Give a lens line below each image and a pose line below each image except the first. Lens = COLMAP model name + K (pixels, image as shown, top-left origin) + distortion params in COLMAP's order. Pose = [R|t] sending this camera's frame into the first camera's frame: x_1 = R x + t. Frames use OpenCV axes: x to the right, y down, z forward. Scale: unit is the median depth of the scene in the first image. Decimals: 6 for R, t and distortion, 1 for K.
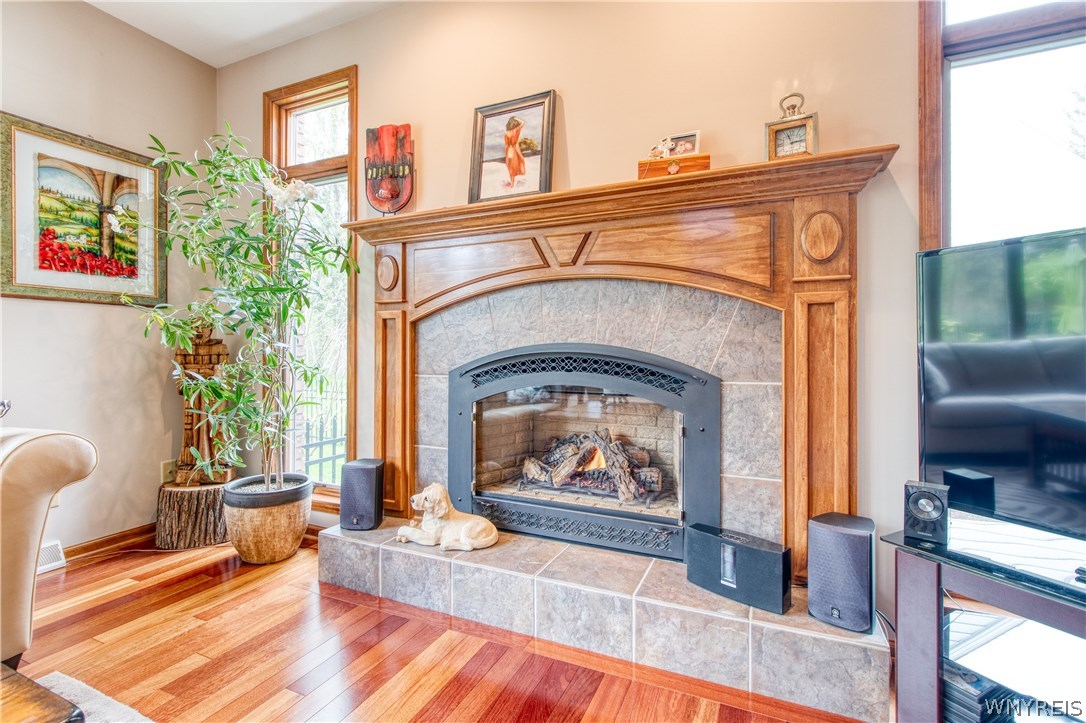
lens RADIAL K [[481.3, 0, 581.9], [0, 481.3, 348.3], [0, 0, 1]] dist [0.009031, -0.000088]
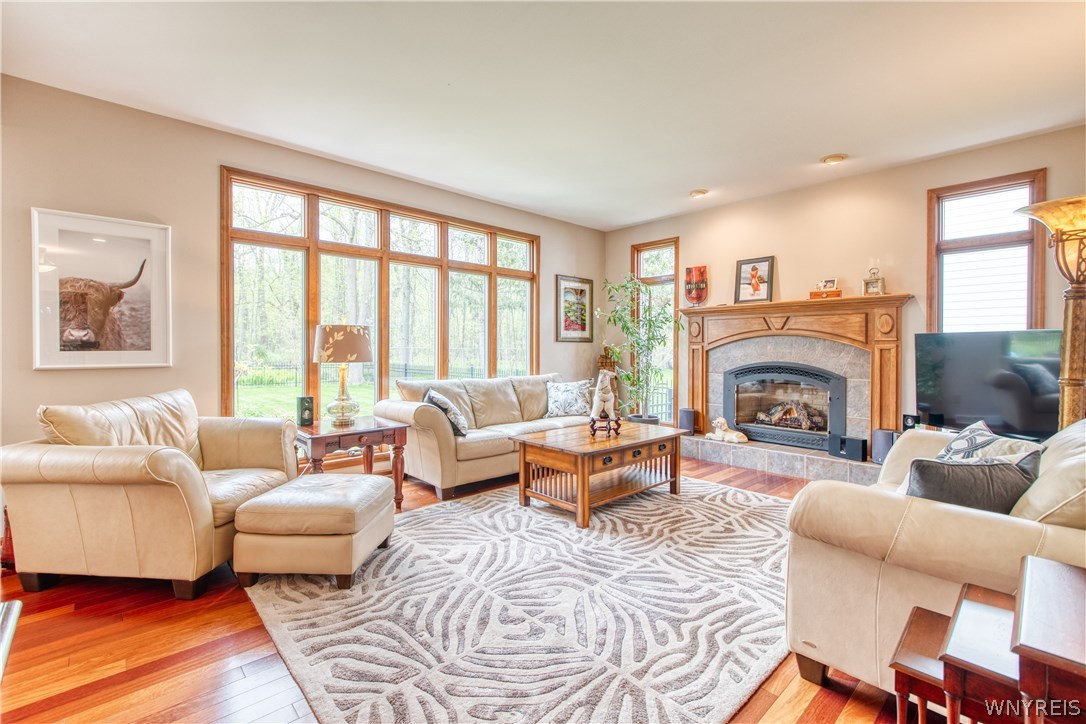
lens RADIAL K [[481.3, 0, 582.5], [0, 481.3, 351.5], [0, 0, 1]] dist [0.009031, -0.000088]
pose [[0.918544, 0.004887, -0.395289, 0.020118], [-0.002506, 0.999975, 0.006540, -0.072839], [0.395311, -0.005017, 0.918534, -1.562159]]
